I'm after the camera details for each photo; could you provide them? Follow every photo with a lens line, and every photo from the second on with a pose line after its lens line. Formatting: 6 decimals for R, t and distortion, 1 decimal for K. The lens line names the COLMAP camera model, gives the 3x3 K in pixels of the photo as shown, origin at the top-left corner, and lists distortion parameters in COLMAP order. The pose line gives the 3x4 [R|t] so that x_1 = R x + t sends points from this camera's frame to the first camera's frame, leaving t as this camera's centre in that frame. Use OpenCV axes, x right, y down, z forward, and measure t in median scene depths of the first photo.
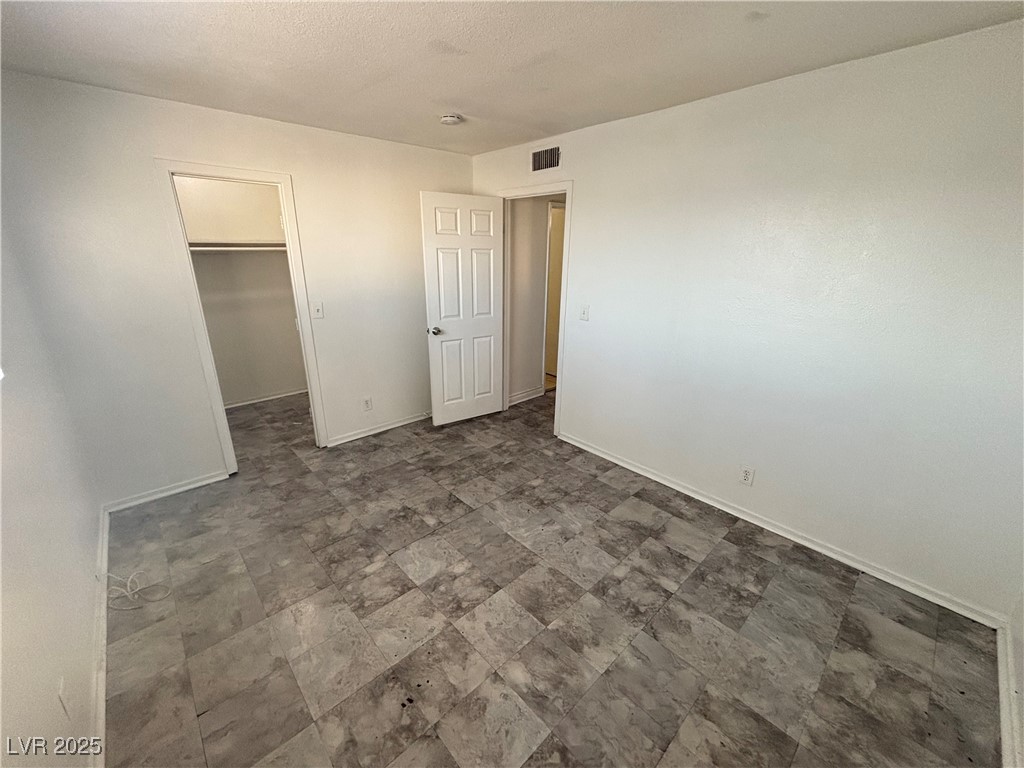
lens RADIAL K [[412.9, 0, 504.8], [0, 412.9, 384.7], [0, 0, 1]] dist [0.007592, -0.000160]
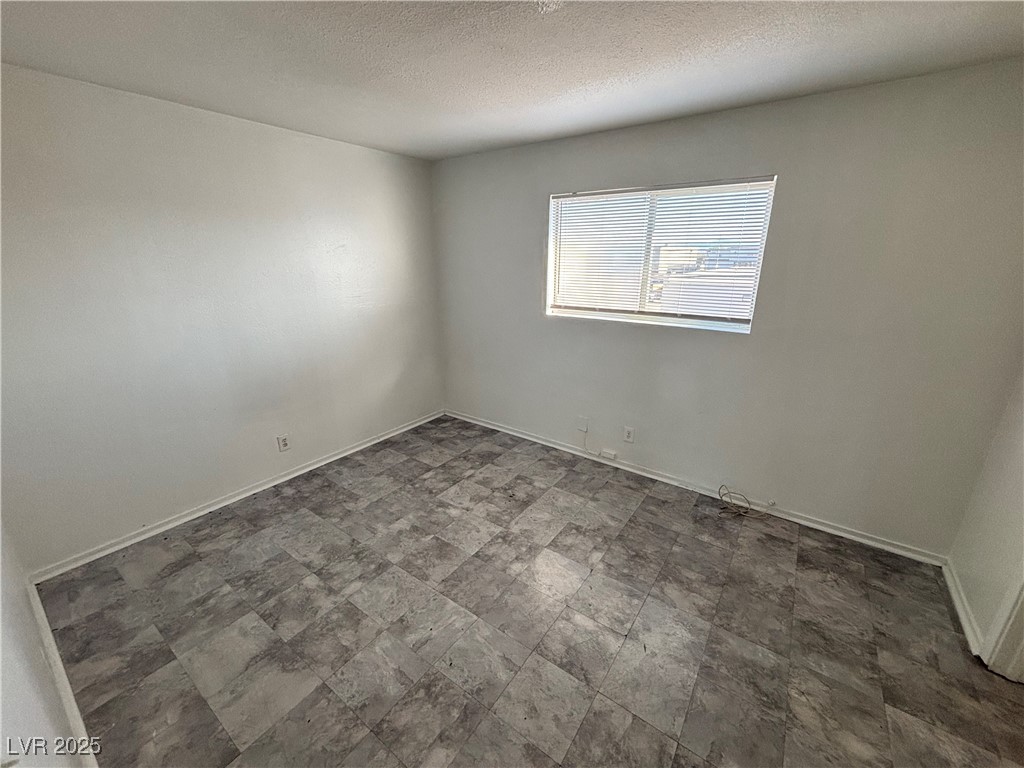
lens RADIAL K [[412.9, 0, 514.4], [0, 412.9, 387.0], [0, 0, 1]] dist [0.007592, -0.000160]
pose [[-0.975529, 0.059881, -0.211558, 0.078846], [-0.076991, 0.808244, 0.583793, -0.469850], [0.205948, 0.585796, -0.783855, 1.397131]]
